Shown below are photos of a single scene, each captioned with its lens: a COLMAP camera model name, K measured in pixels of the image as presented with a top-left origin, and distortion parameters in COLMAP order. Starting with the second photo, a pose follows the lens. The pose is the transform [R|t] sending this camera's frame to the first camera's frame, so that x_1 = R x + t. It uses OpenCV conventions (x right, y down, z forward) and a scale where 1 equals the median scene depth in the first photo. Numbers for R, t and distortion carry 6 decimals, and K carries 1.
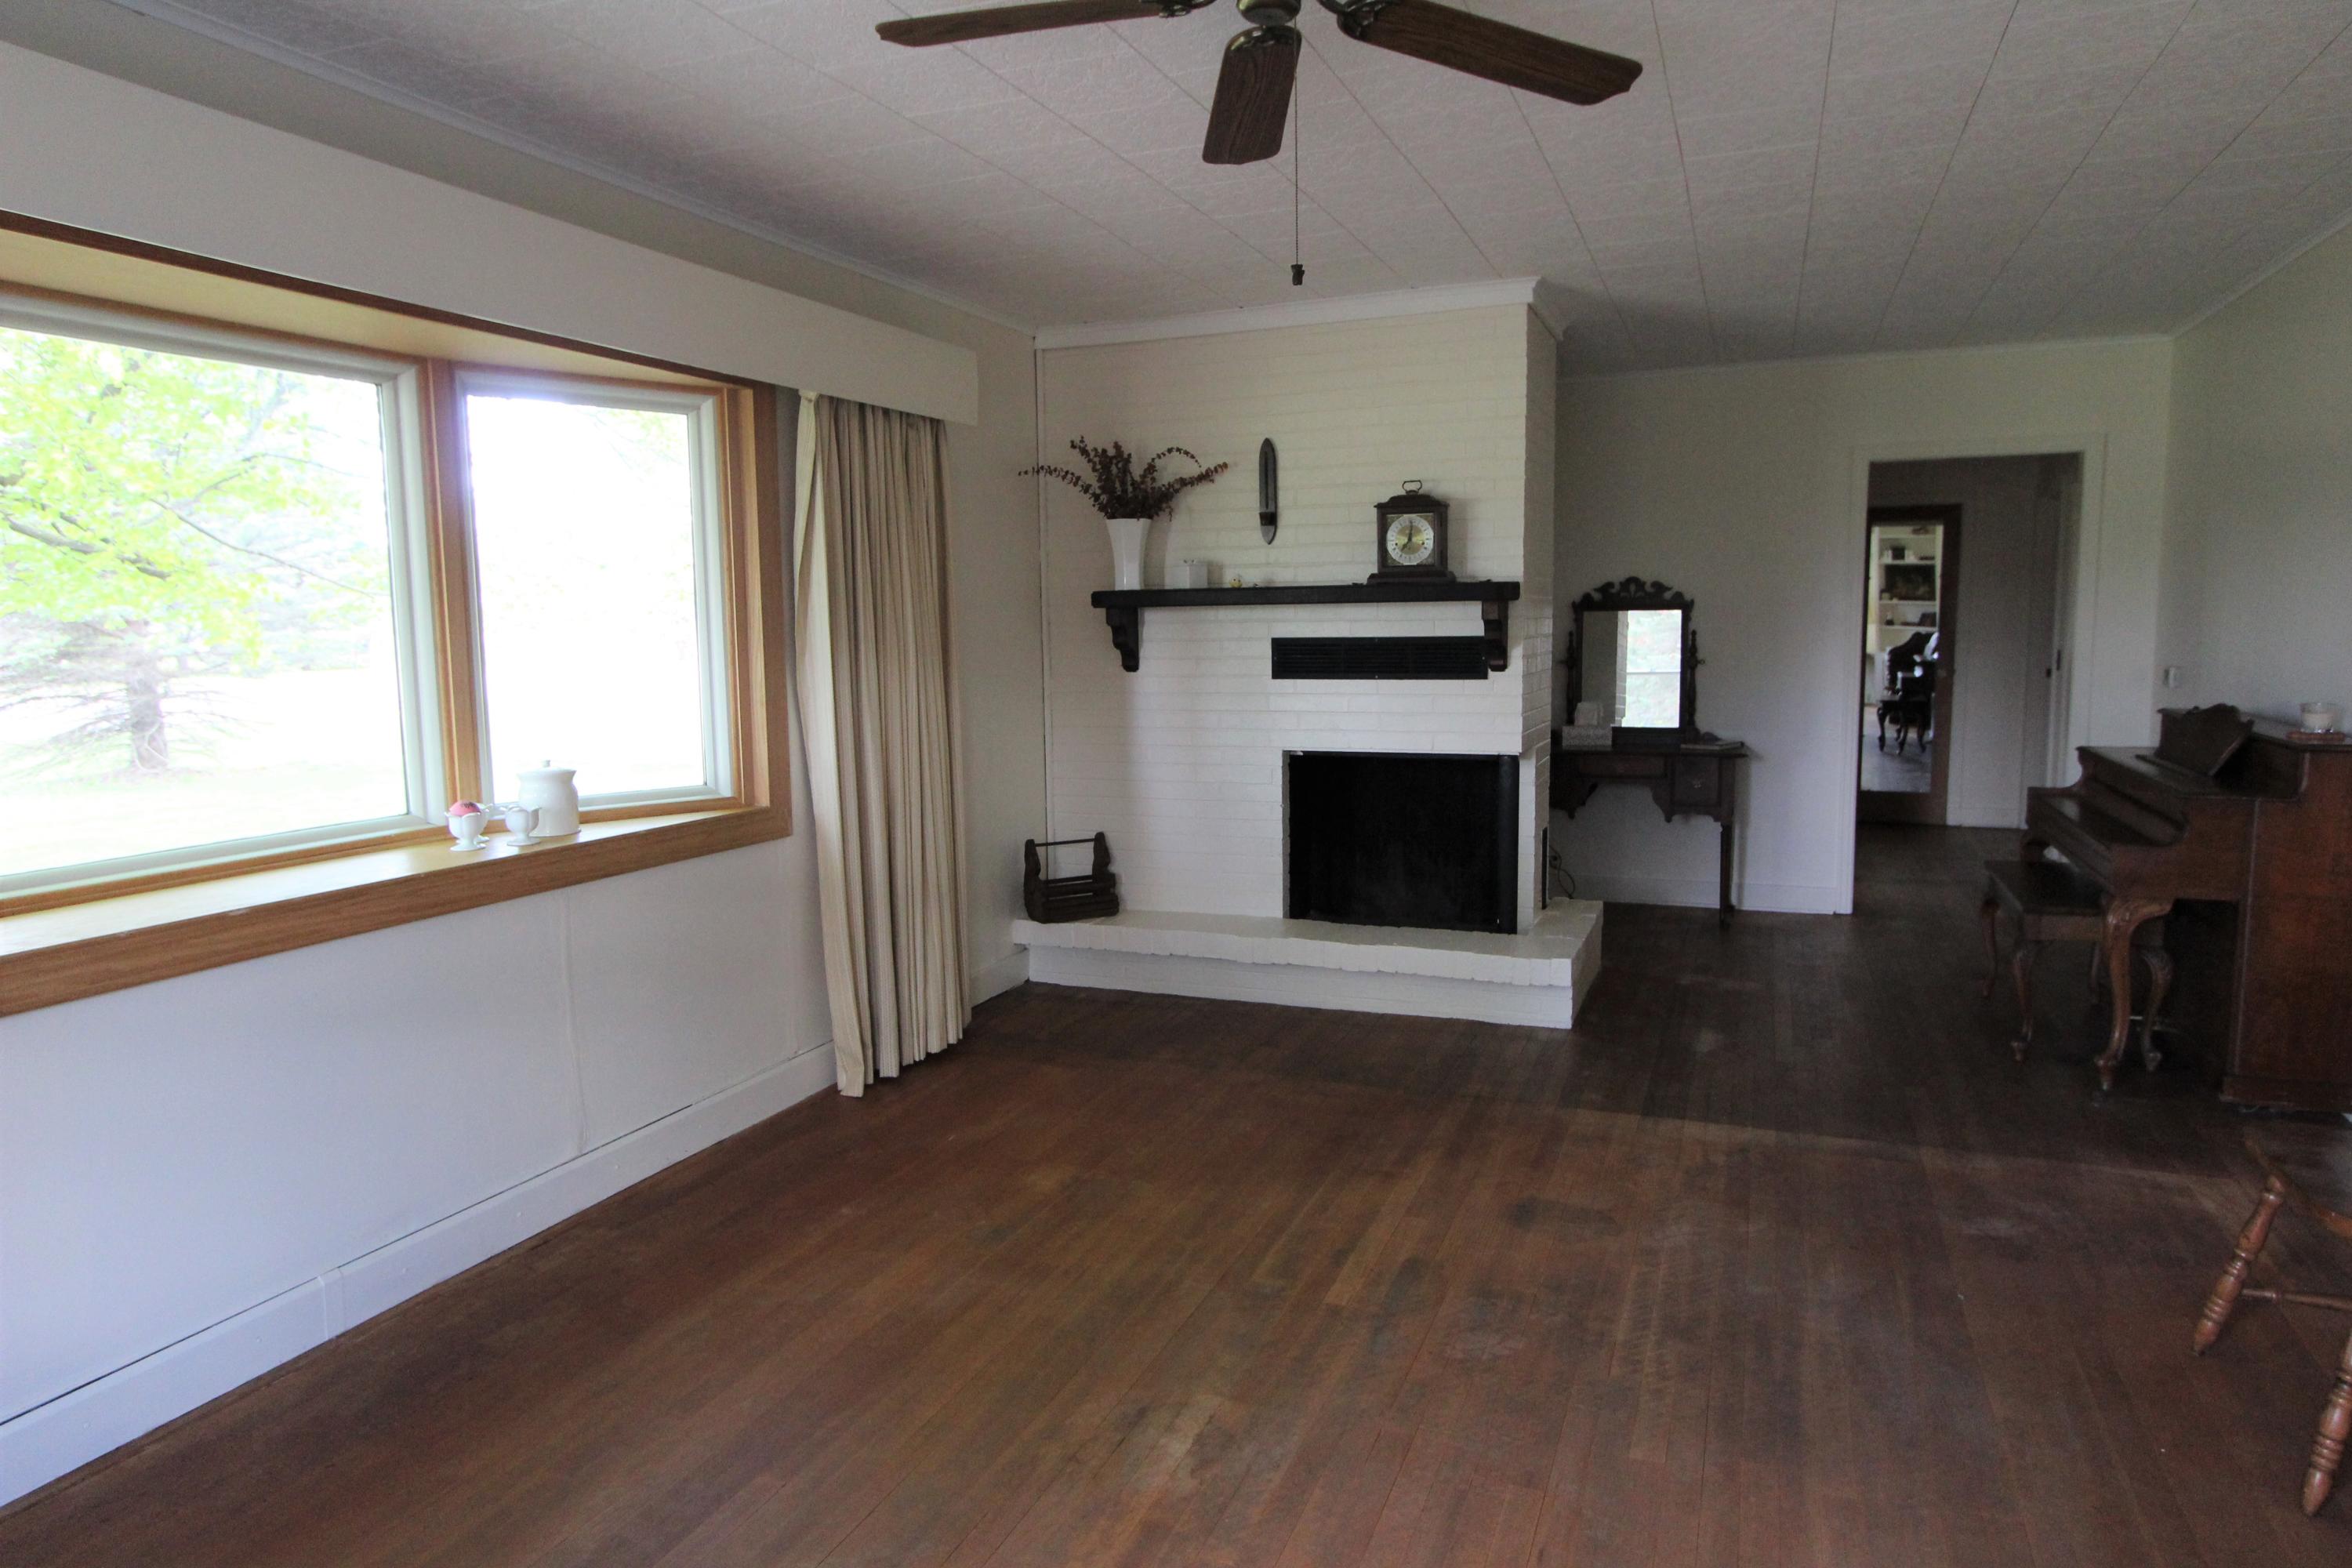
lens RADIAL K [[1459.7, 0, 1163.6], [0, 1459.7, 786.1], [0, 0, 1]] dist [-0.013181, 0.004637]
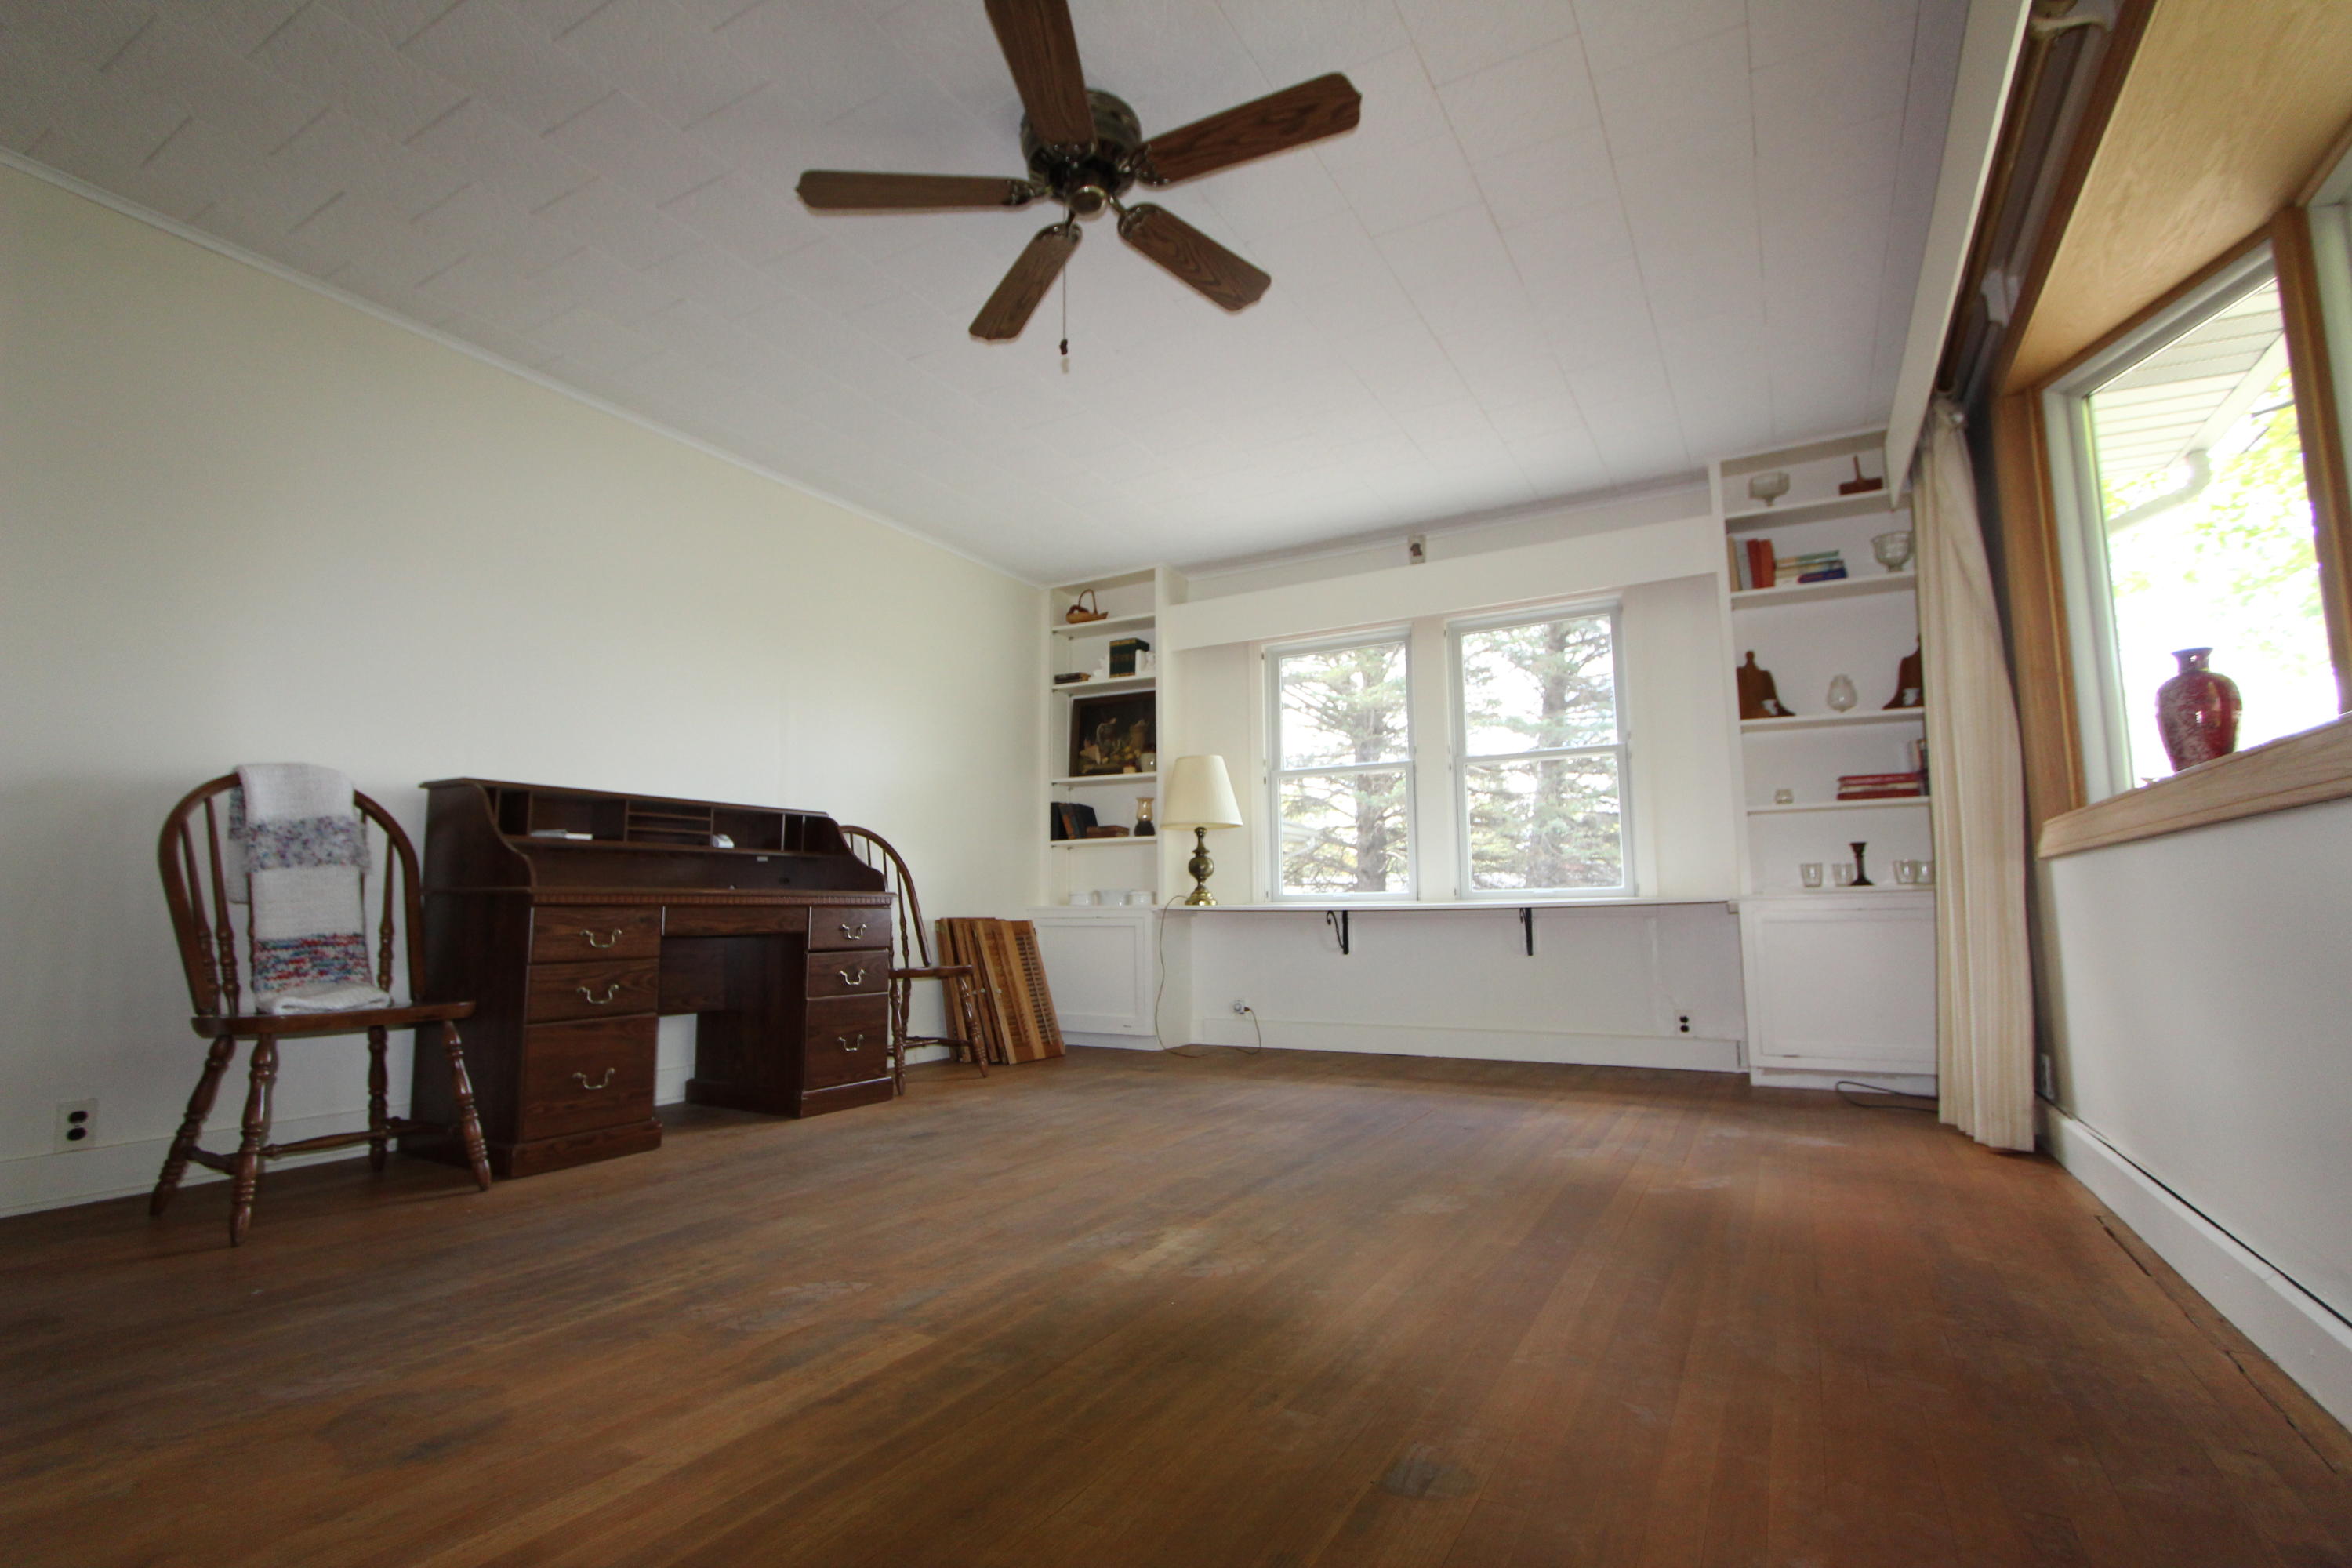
lens RADIAL K [[1092.6, 0, 1159.5], [0, 1092.6, 790.3], [0, 0, 1]] dist [-0.022566, 0.005078]
pose [[-0.990106, 0.040074, 0.134476, -0.058458], [0.040349, 0.999185, -0.000682, 0.040390], [-0.134394, 0.004751, -0.990917, 0.939943]]
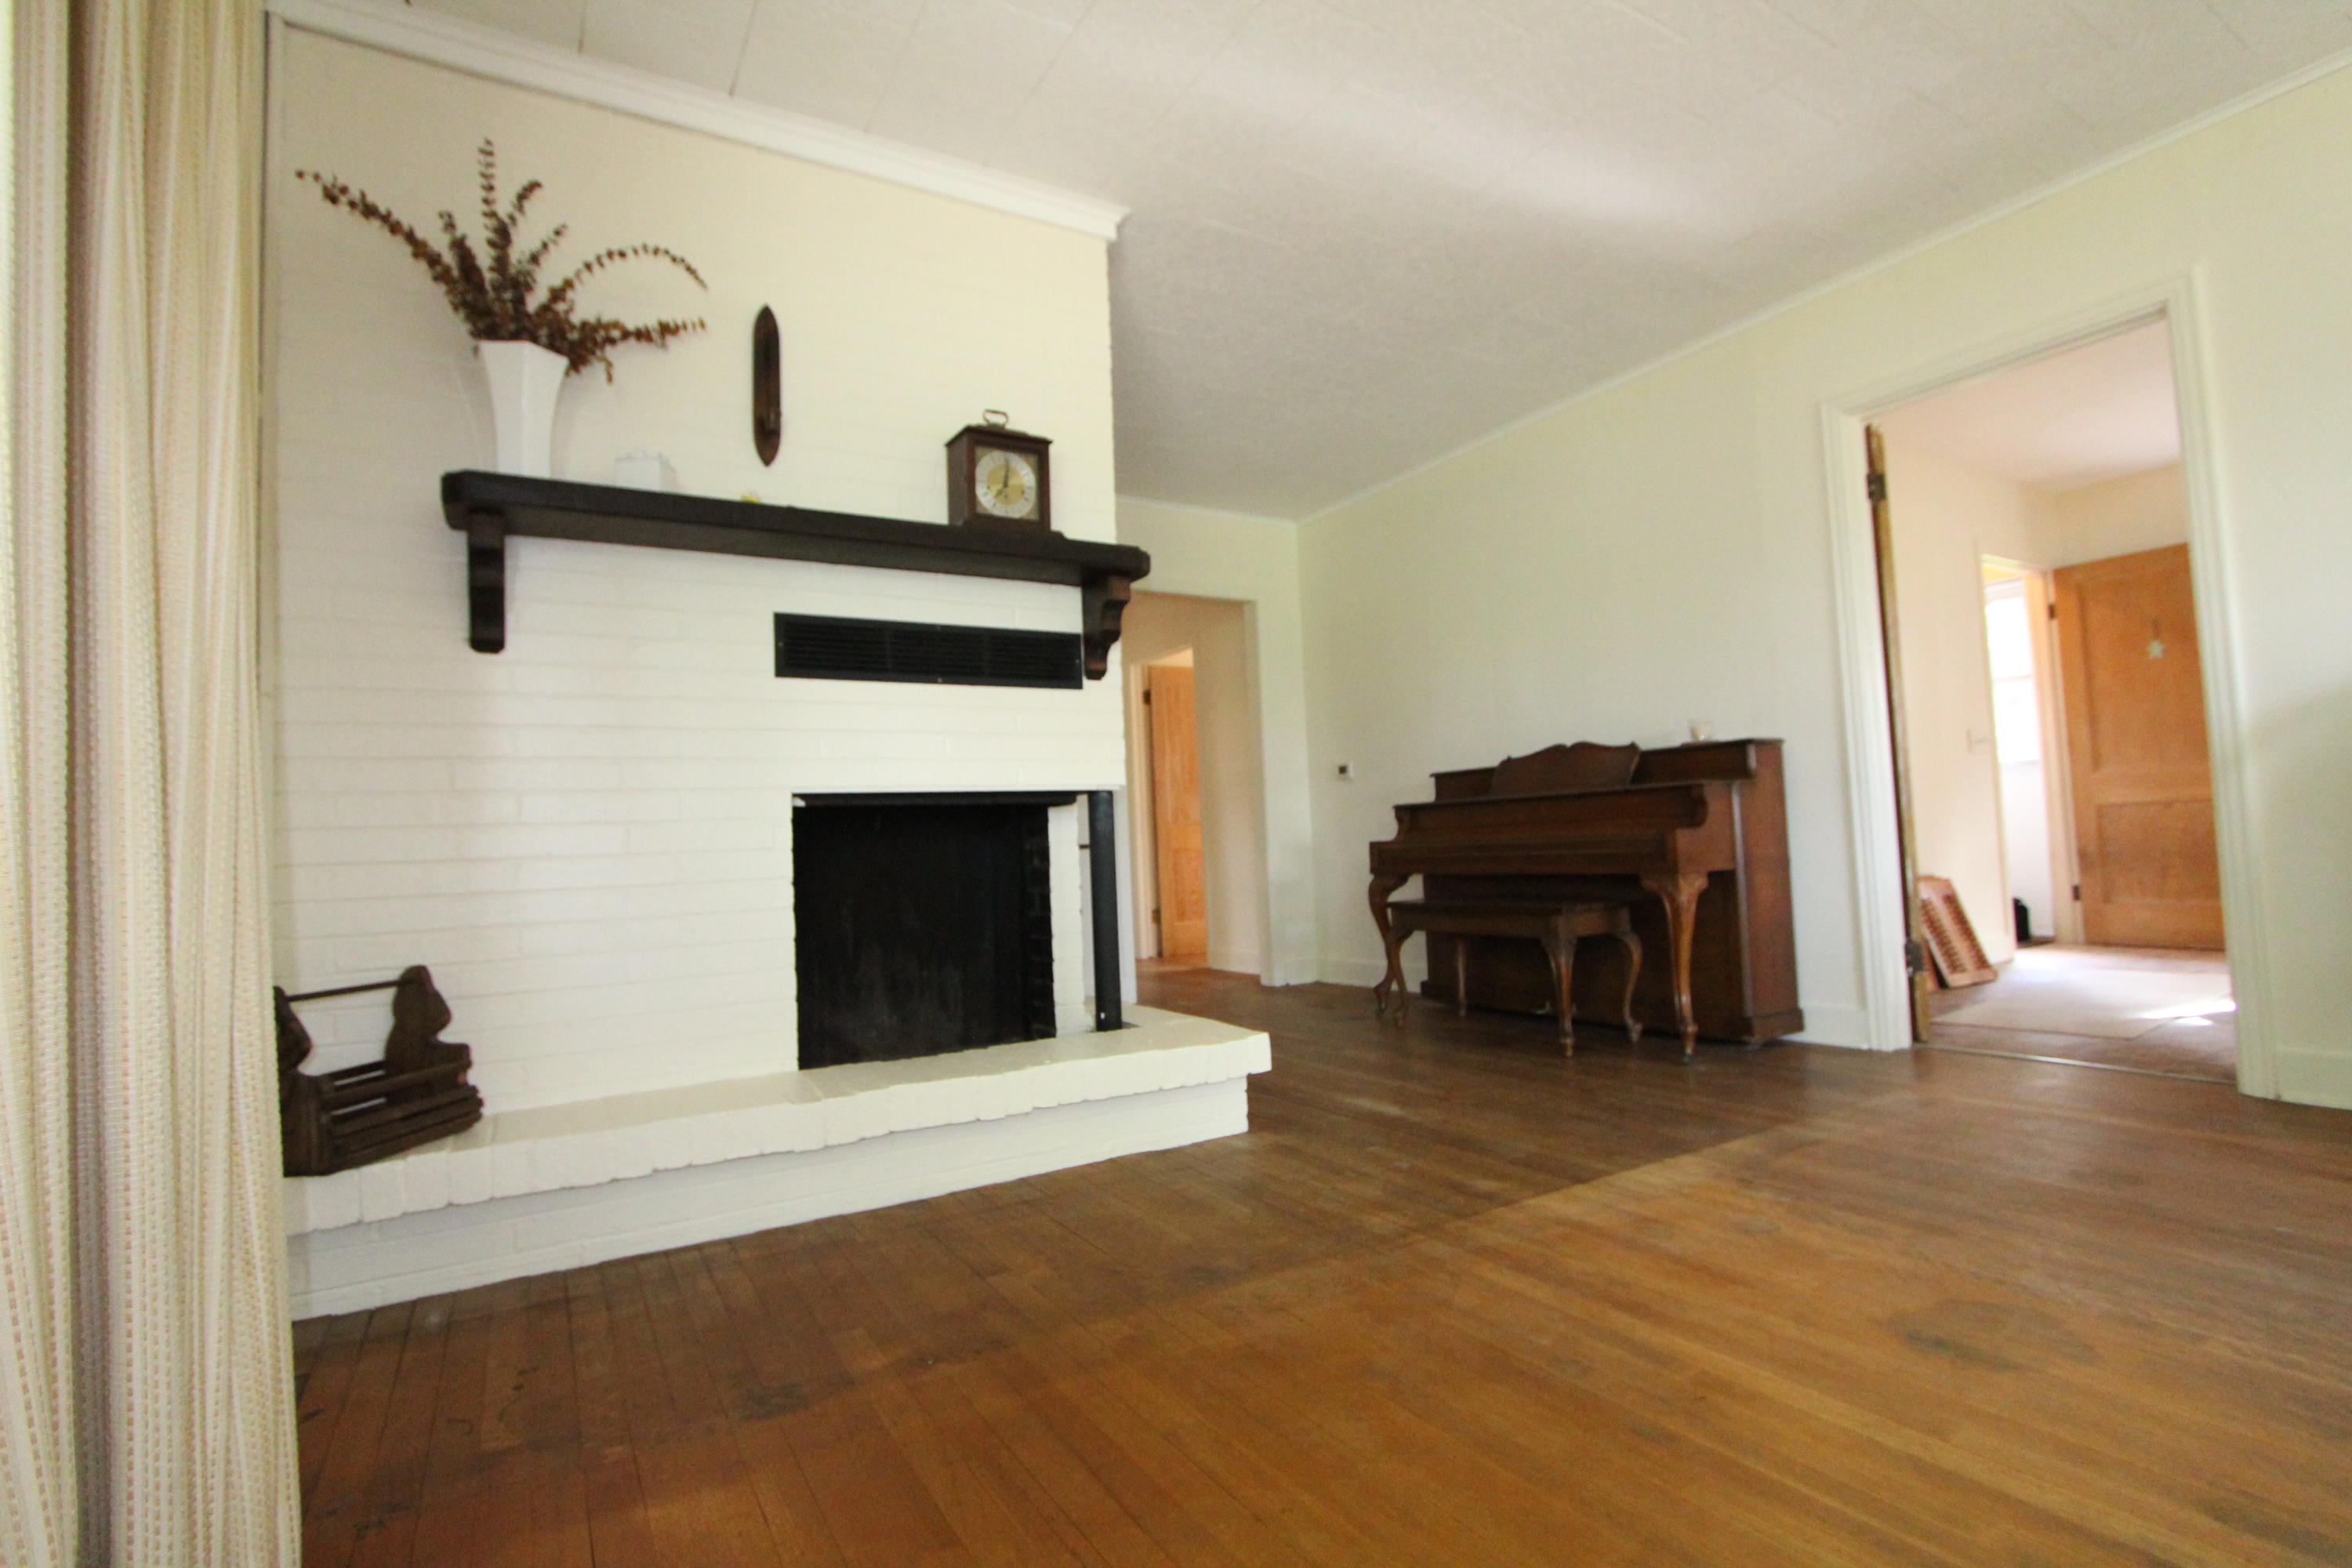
lens RADIAL K [[1092.6, 0, 1159.5], [0, 1092.6, 790.3], [0, 0, 1]] dist [-0.022566, 0.005078]
pose [[0.605856, 0.033066, 0.794887, -0.209299], [0.124019, 0.982996, -0.135418, 0.061567], [-0.785849, 0.180625, 0.591453, 0.656517]]
